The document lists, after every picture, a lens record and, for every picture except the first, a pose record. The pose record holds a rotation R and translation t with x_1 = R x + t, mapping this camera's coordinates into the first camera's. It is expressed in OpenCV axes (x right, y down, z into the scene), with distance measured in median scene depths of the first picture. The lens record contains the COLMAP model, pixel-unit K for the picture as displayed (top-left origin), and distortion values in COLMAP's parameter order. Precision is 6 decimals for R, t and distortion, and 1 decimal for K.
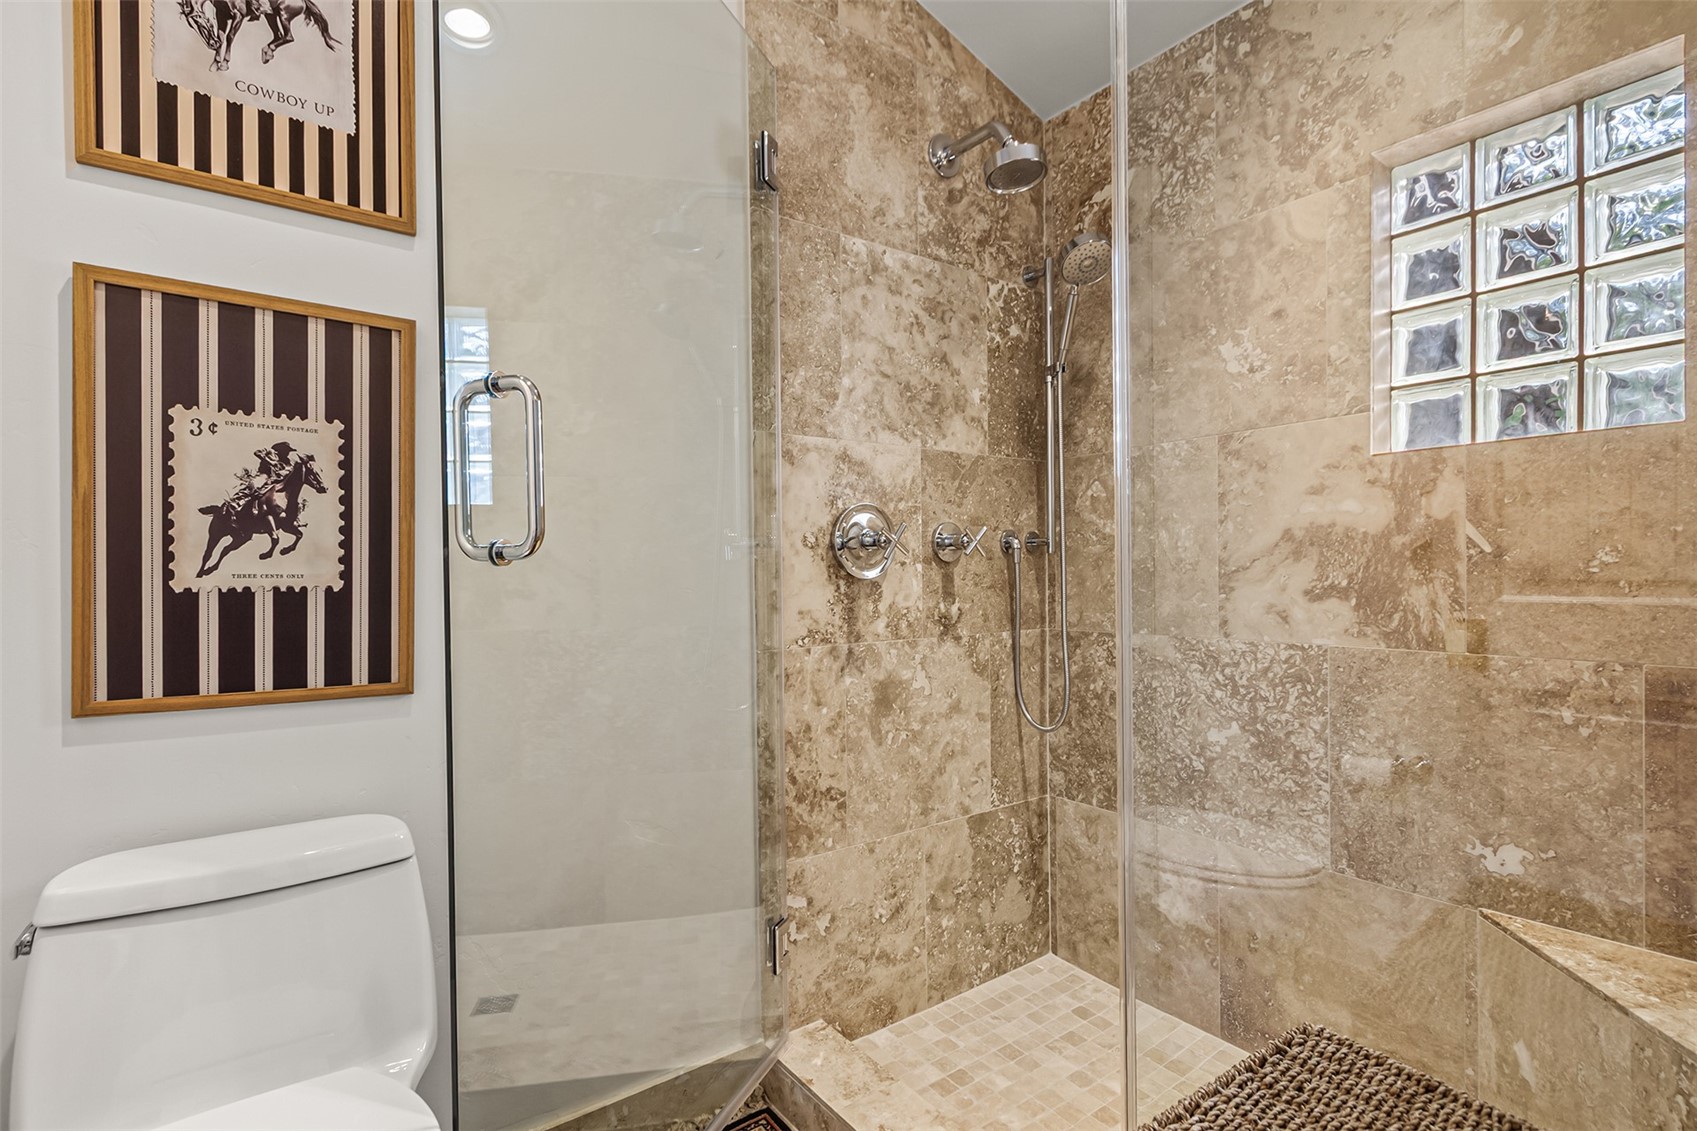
lens RADIAL K [[808.1, 0, 852.6], [0, 808.1, 562.4], [0, 0, 1]] dist [0.006967, -0.002656]
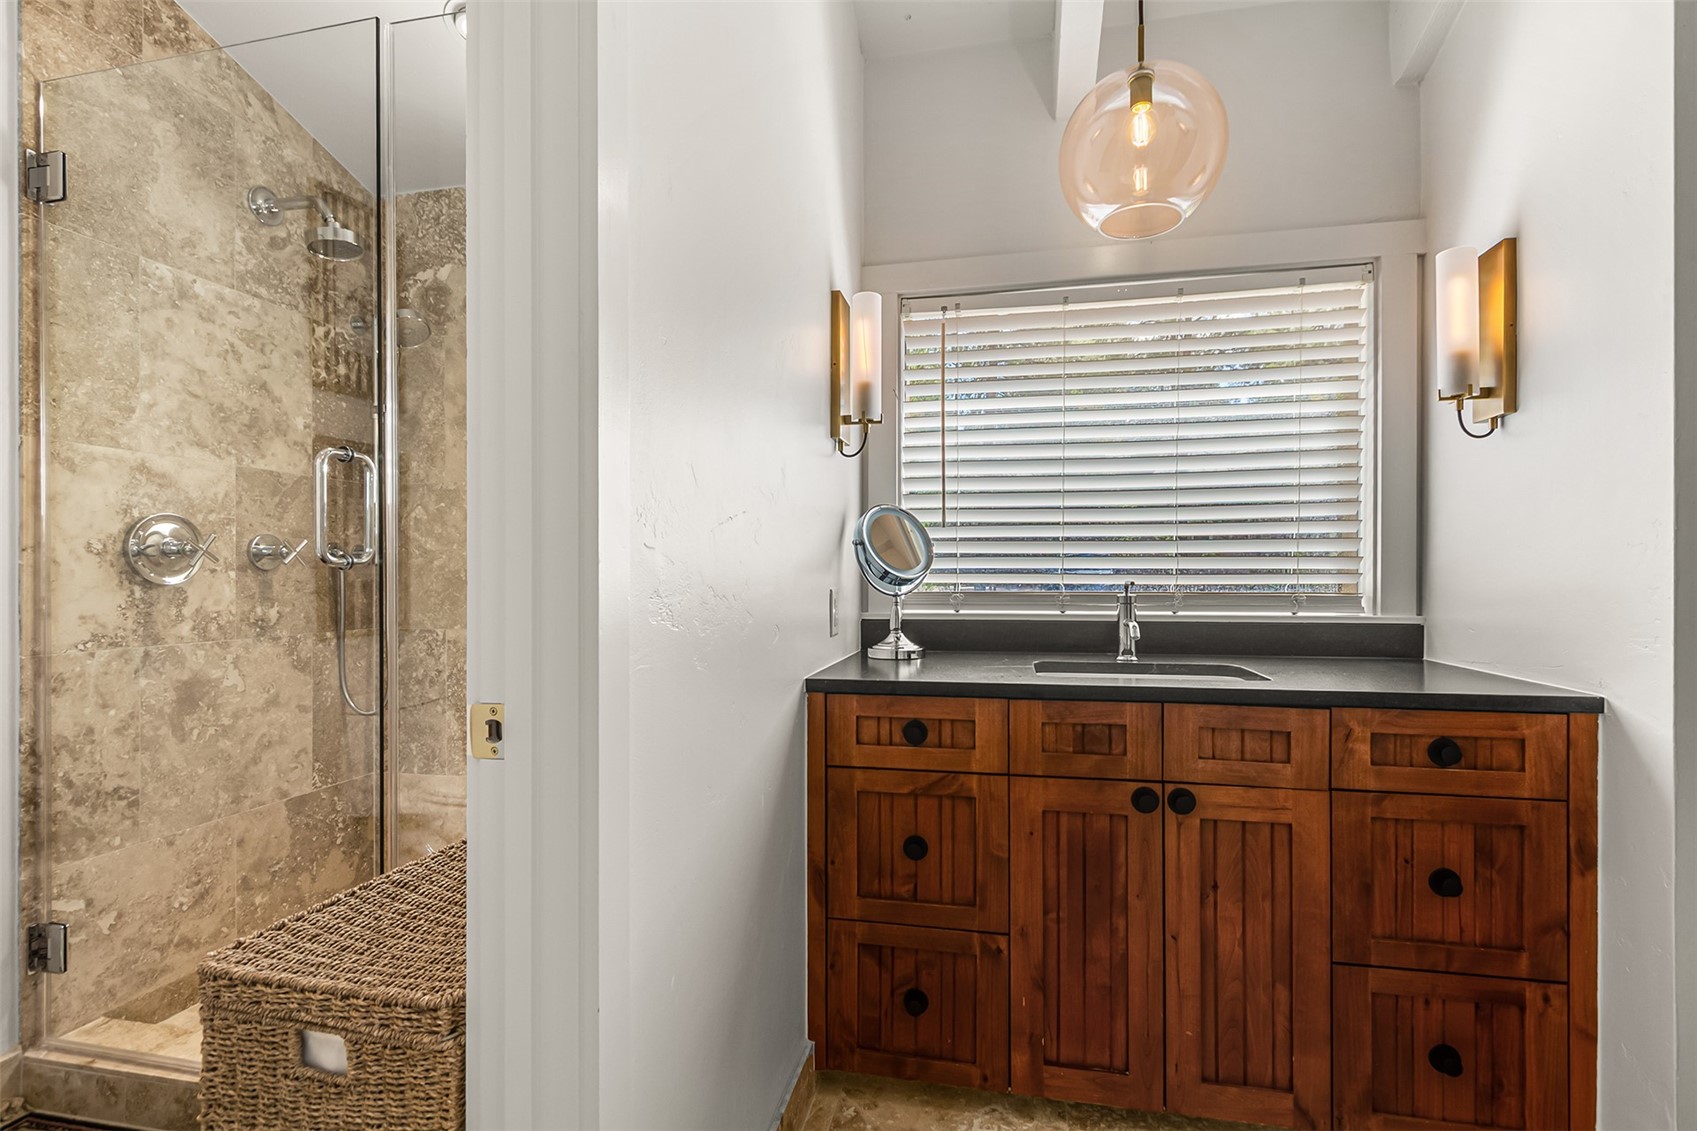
lens RADIAL K [[808.1, 0, 868.2], [0, 808.1, 577.0], [0, 0, 1]] dist [0.006967, -0.002656]
pose [[0.745355, 0.010809, 0.666581, -0.007574], [-0.015887, 0.999873, 0.001552, -0.005853], [-0.666479, -0.011747, 0.745431, -0.397608]]
